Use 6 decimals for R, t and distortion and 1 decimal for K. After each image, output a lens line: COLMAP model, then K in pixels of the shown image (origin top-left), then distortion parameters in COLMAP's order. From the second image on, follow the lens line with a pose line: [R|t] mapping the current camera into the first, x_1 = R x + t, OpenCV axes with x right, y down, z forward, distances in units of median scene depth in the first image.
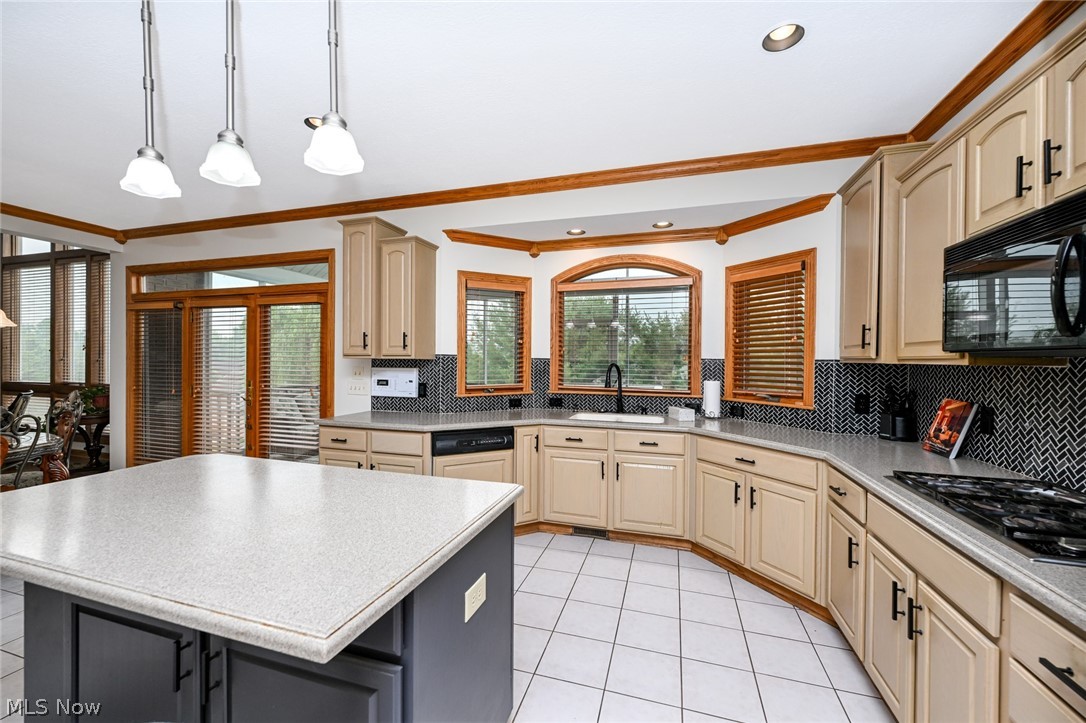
lens RADIAL K [[432.6, 0, 538.4], [0, 432.6, 362.0], [0, 0, 1]] dist [-0.001523, -0.000266]
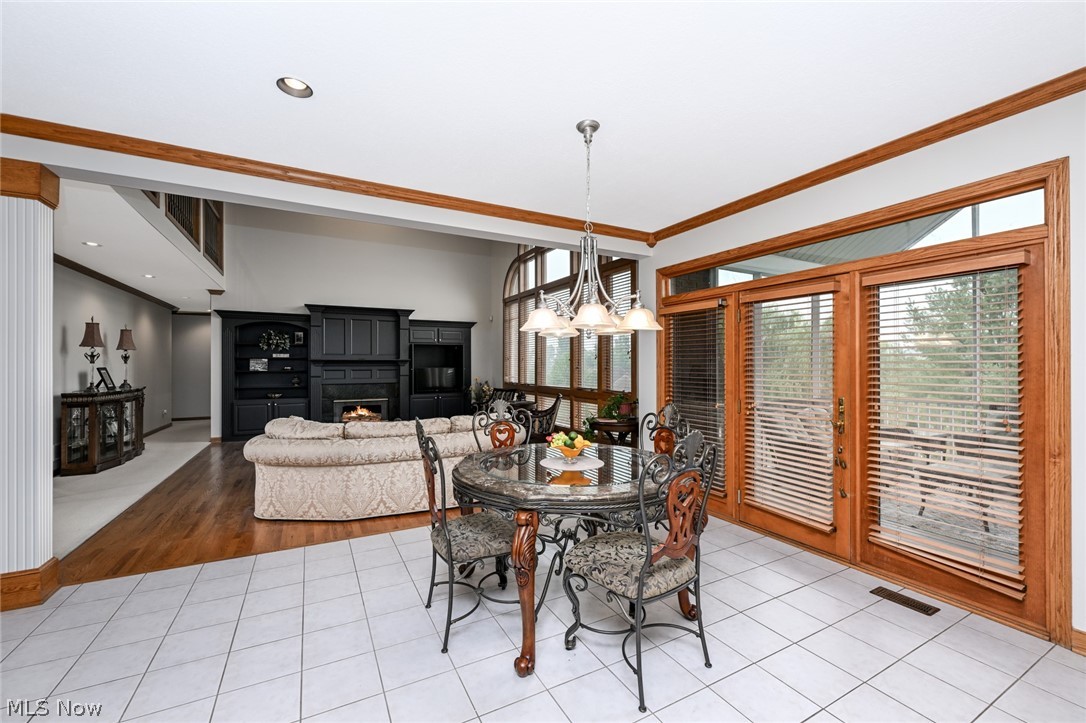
lens RADIAL K [[432.6, 0, 541.9], [0, 432.6, 364.2], [0, 0, 1]] dist [-0.001523, -0.000266]
pose [[0.713841, -0.008780, -0.700253, -0.572692], [0.001576, 0.999939, -0.010931, -0.005170], [0.700306, 0.006699, 0.713812, 0.180814]]
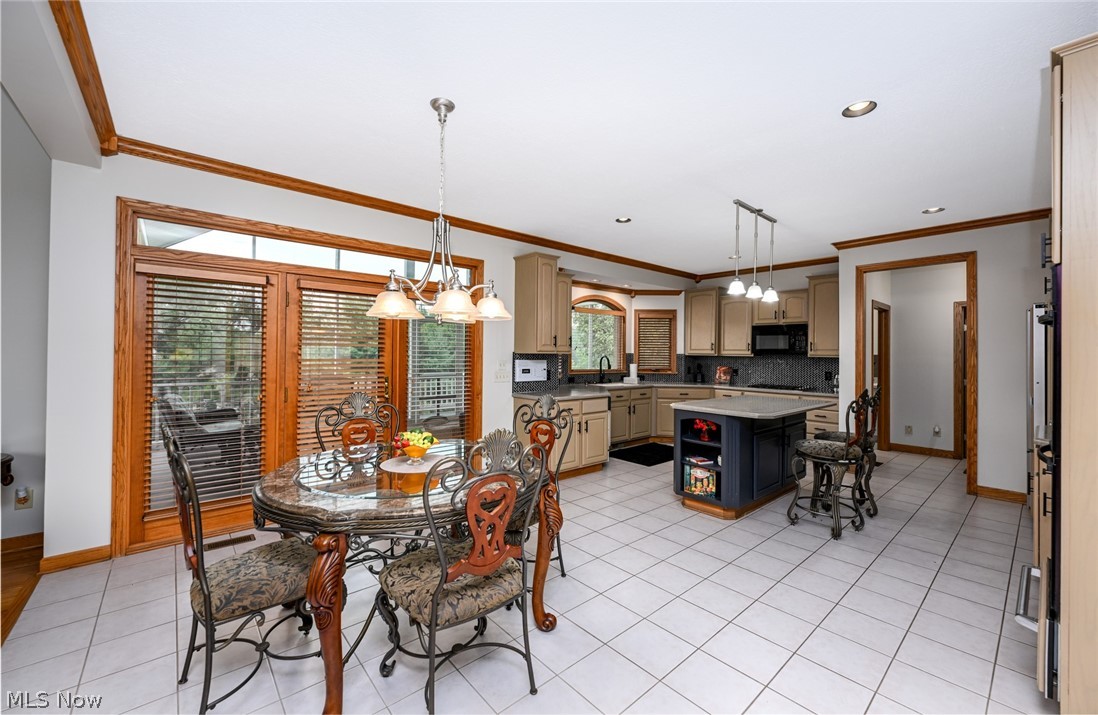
lens RADIAL K [[436.6, 0, 549.8], [0, 436.6, 354.1], [0, 0, 1]] dist [-0.001023, -0.000028]
pose [[0.520620, -0.001839, 0.853787, -1.444008], [-0.001120, 0.999995, 0.002837, -0.008931], [-0.853788, -0.002433, 0.520615, 0.226647]]
